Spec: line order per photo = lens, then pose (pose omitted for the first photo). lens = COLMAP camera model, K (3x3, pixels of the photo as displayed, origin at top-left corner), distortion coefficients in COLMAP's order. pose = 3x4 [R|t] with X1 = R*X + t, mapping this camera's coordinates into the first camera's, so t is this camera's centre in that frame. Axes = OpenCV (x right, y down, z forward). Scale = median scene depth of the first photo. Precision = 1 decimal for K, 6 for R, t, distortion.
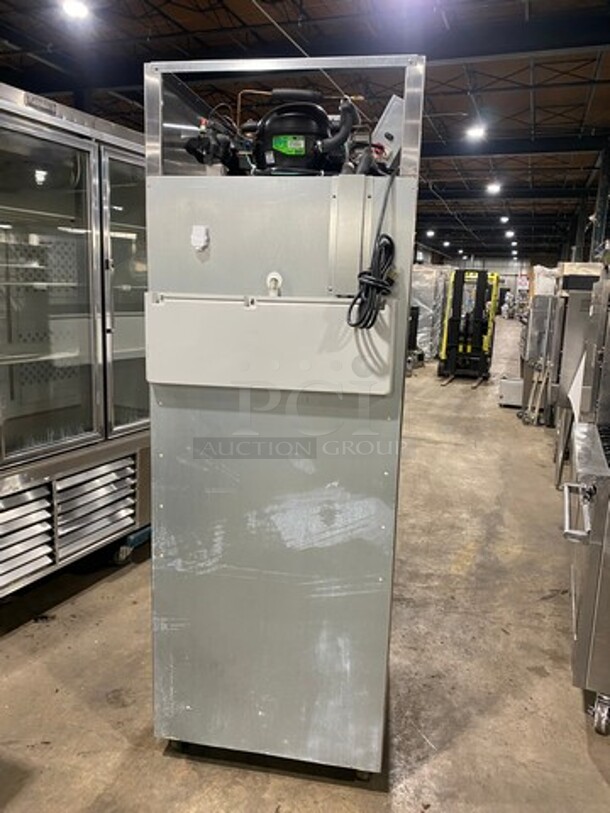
lens RADIAL K [[605.8, 0, 306.5], [0, 605.8, 402.9], [0, 0, 1]] dist [-0.006162, -0.007153]
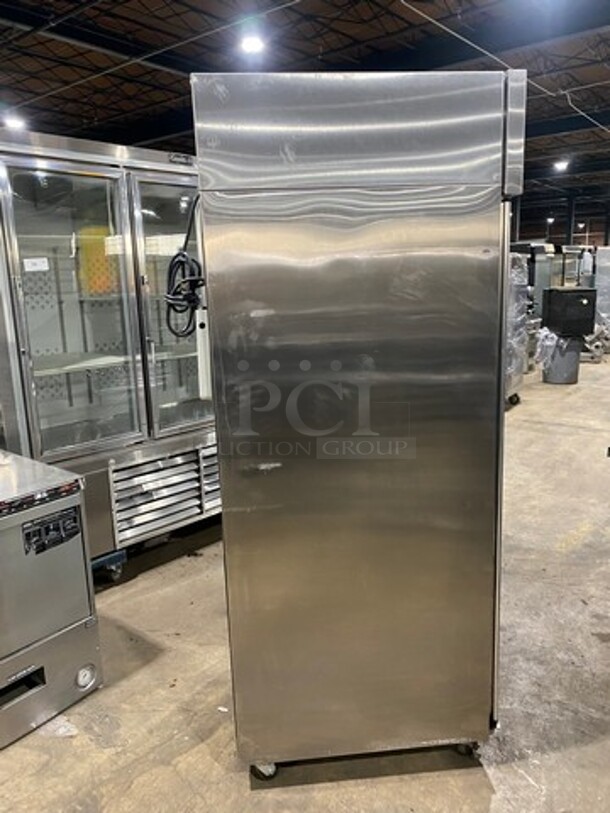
lens RADIAL K [[605.8, 0, 309.0], [0, 605.8, 409.2], [0, 0, 1]] dist [-0.006162, -0.007153]
pose [[0.946478, 0.001721, -0.322762, 0.209553], [0.005781, 0.999735, 0.022282, 0.016031], [0.322715, -0.022955, 0.946218, -0.138308]]
